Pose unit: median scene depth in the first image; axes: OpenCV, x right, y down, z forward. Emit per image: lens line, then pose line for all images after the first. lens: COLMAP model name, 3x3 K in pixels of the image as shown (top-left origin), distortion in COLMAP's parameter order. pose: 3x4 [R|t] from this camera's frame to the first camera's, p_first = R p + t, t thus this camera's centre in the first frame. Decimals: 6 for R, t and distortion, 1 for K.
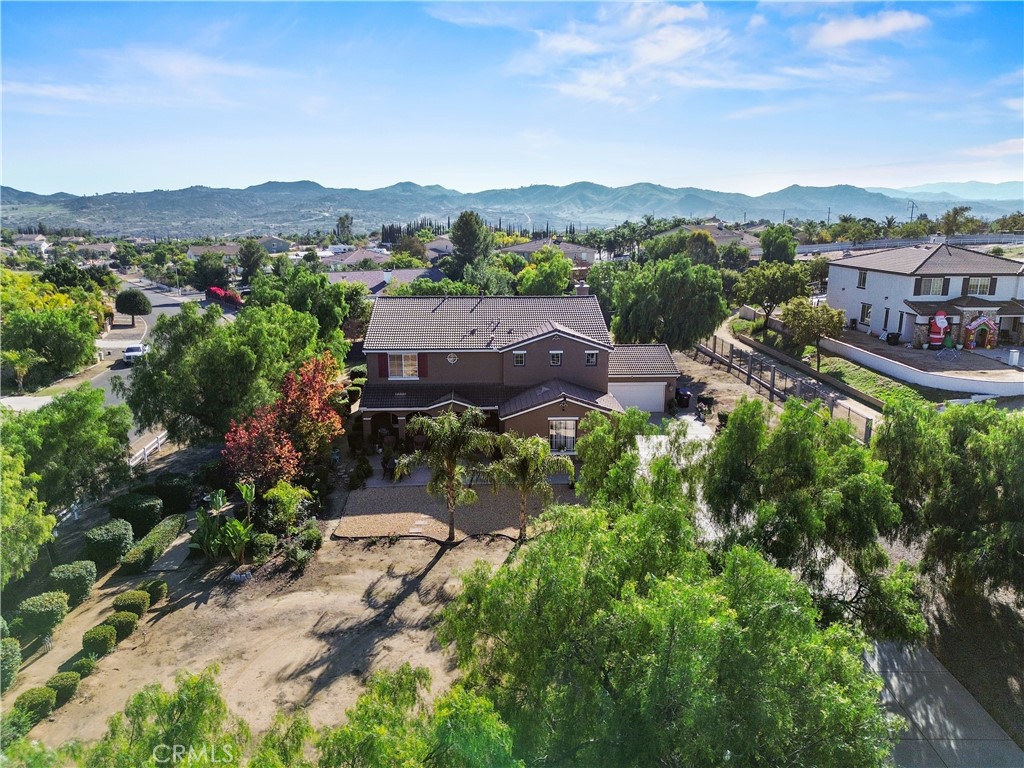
lens RADIAL K [[725.6, 0, 512.0], [0, 725.6, 384.0], [0, 0, 1]] dist [0.056793, -0.063025]
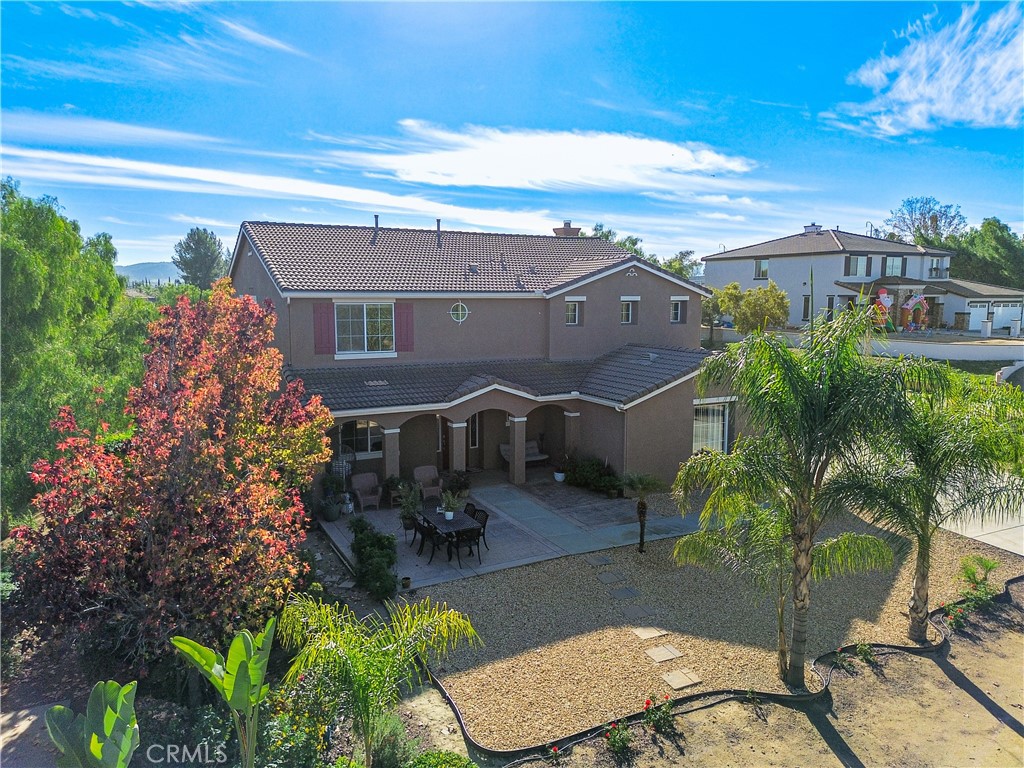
lens RADIAL K [[725.6, 0, 512.0], [0, 725.6, 384.0], [0, 0, 1]] dist [0.056793, -0.063025]
pose [[0.907541, -0.051397, 0.416807, -0.094701], [0.094031, 0.992154, -0.082397, 0.021776], [-0.409302, 0.113971, 0.905253, 0.187920]]
